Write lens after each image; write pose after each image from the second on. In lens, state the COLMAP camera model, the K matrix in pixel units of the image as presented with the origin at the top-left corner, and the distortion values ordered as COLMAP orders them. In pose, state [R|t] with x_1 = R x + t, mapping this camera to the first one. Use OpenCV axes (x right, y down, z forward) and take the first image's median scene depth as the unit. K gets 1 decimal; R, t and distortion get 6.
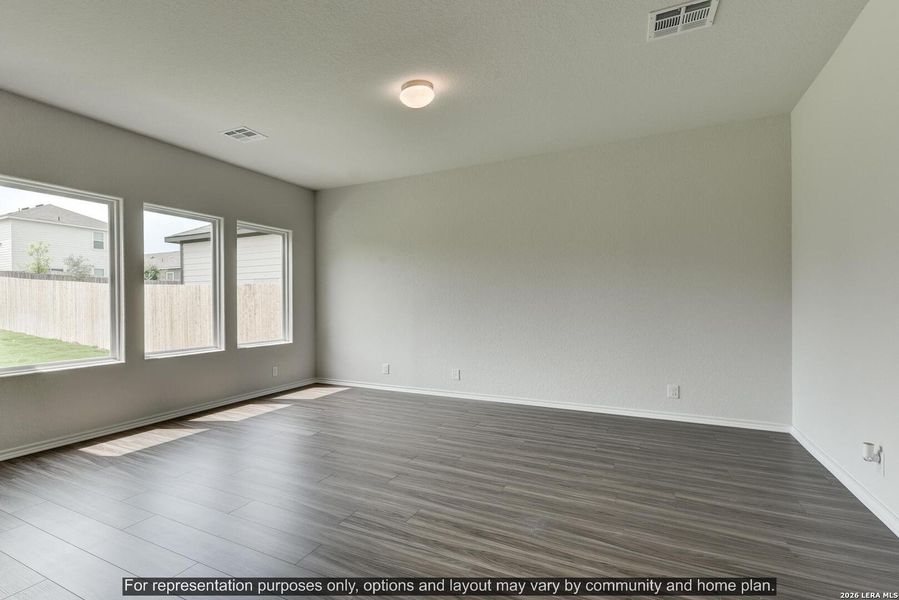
lens RADIAL K [[406.4, 0, 437.7], [0, 406.4, 290.8], [0, 0, 1]] dist [0.019686, 0.000340]
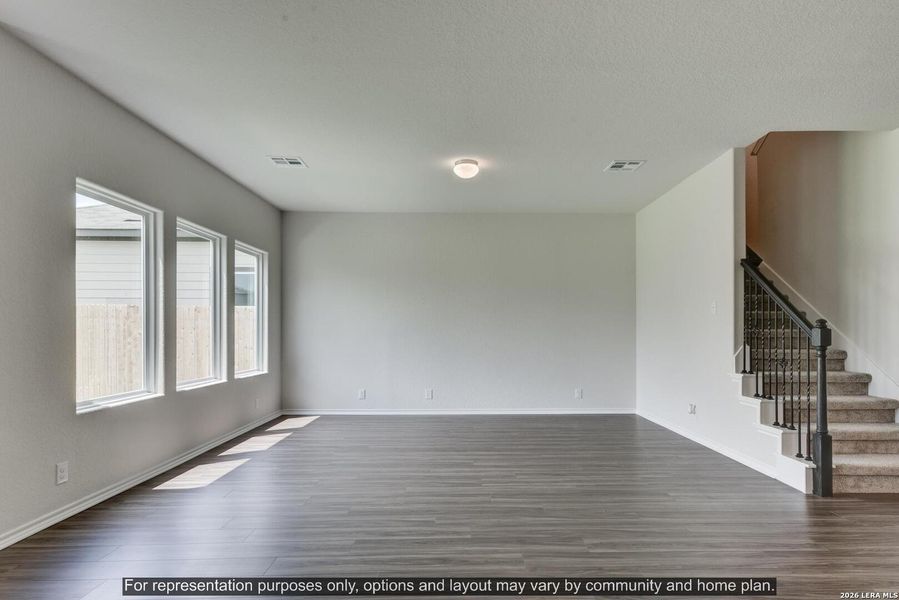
lens RADIAL K [[430.0, 0, 506.5], [0, 430.0, 331.4], [0, 0, 1]] dist [0.007235, 0.000309]
pose [[0.843892, 0.010493, 0.536411, -0.485852], [-0.026913, 0.999378, 0.022790, -0.005896], [-0.535838, -0.033669, 0.843649, -0.153899]]
